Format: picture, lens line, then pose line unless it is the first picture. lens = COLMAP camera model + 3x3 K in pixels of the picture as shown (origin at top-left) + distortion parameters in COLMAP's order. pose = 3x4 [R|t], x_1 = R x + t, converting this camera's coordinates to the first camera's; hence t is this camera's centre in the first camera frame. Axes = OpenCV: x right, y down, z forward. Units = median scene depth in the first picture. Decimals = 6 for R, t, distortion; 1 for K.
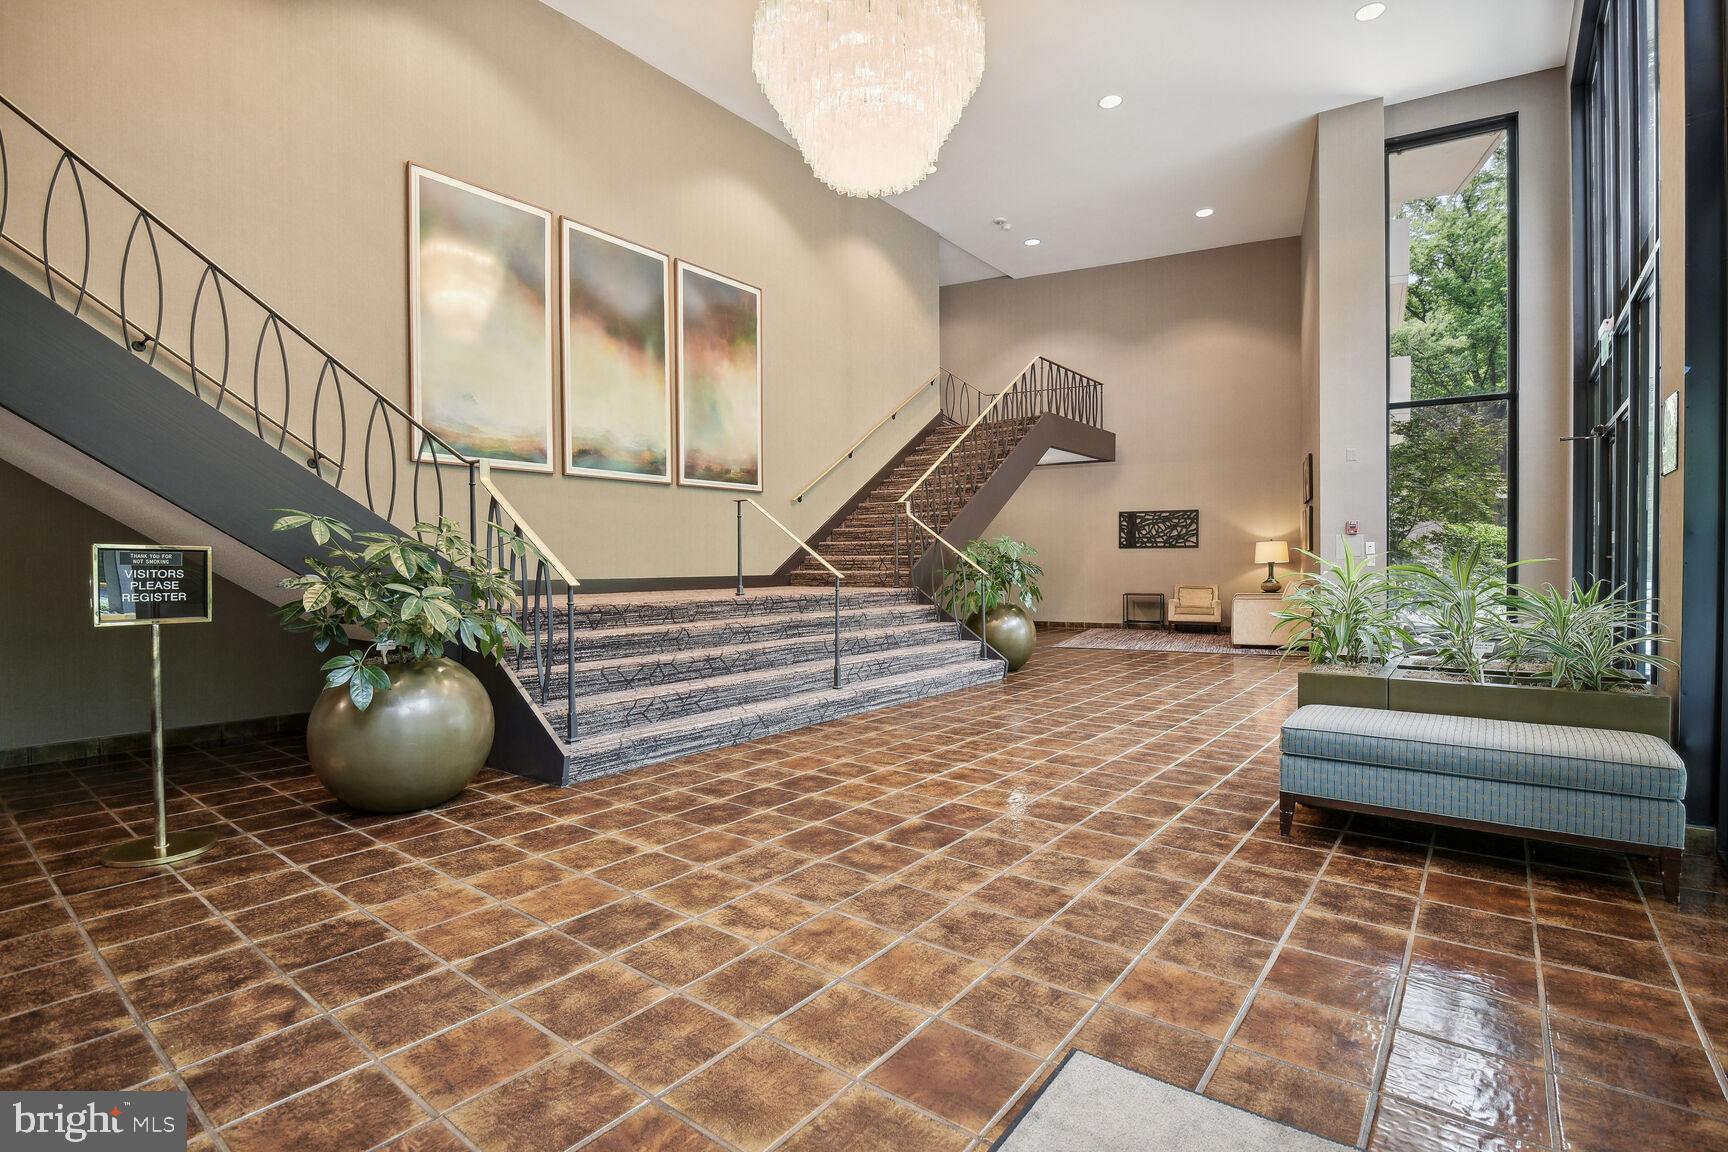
lens RADIAL K [[794.7, 0, 864.0], [0, 794.7, 576.0], [0, 0, 1]] dist [0.000000, -0.015408]
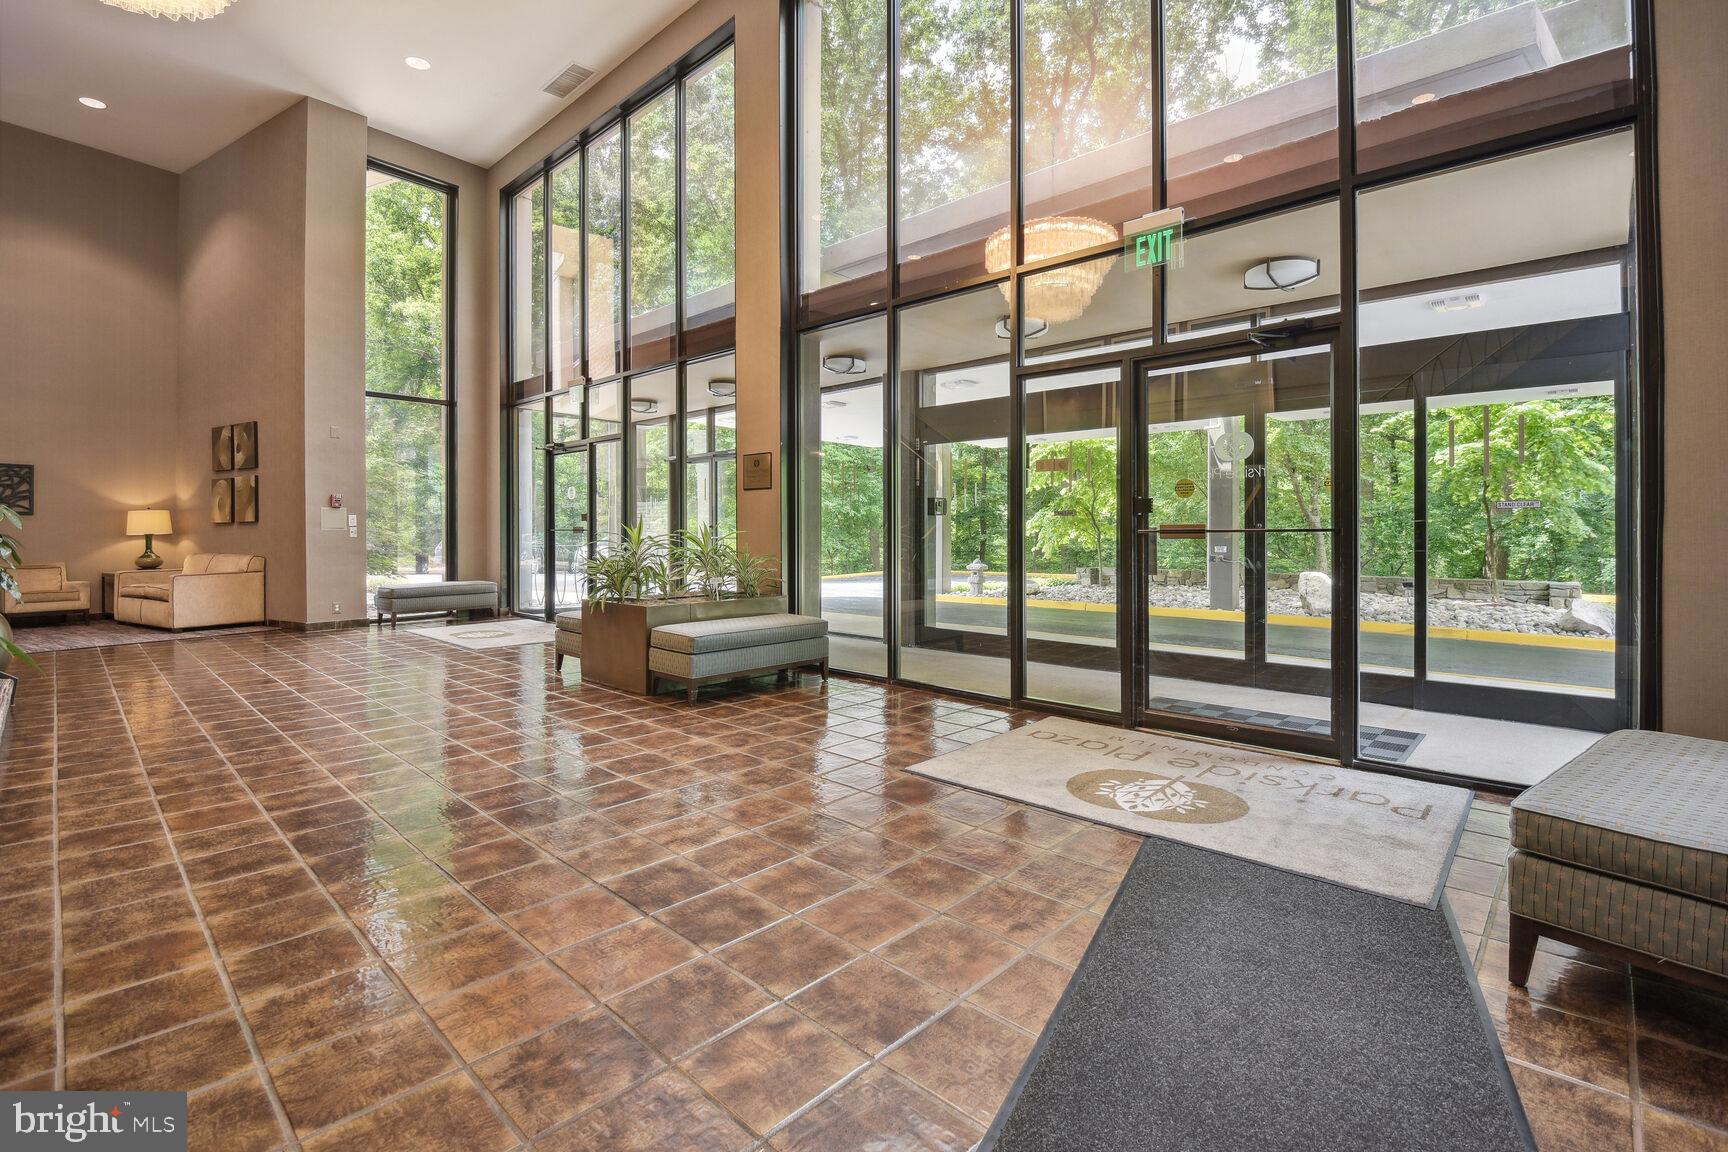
lens RADIAL K [[807.7, 0, 865.1], [0, 807.7, 527.6], [0, 0, 1]] dist [0.002023, -0.013912]
pose [[0.103757, 0.007128, 0.994577, -0.871427], [0.018477, 0.999788, -0.009093, -0.005376], [-0.994431, 0.019320, 0.103603, 0.413769]]
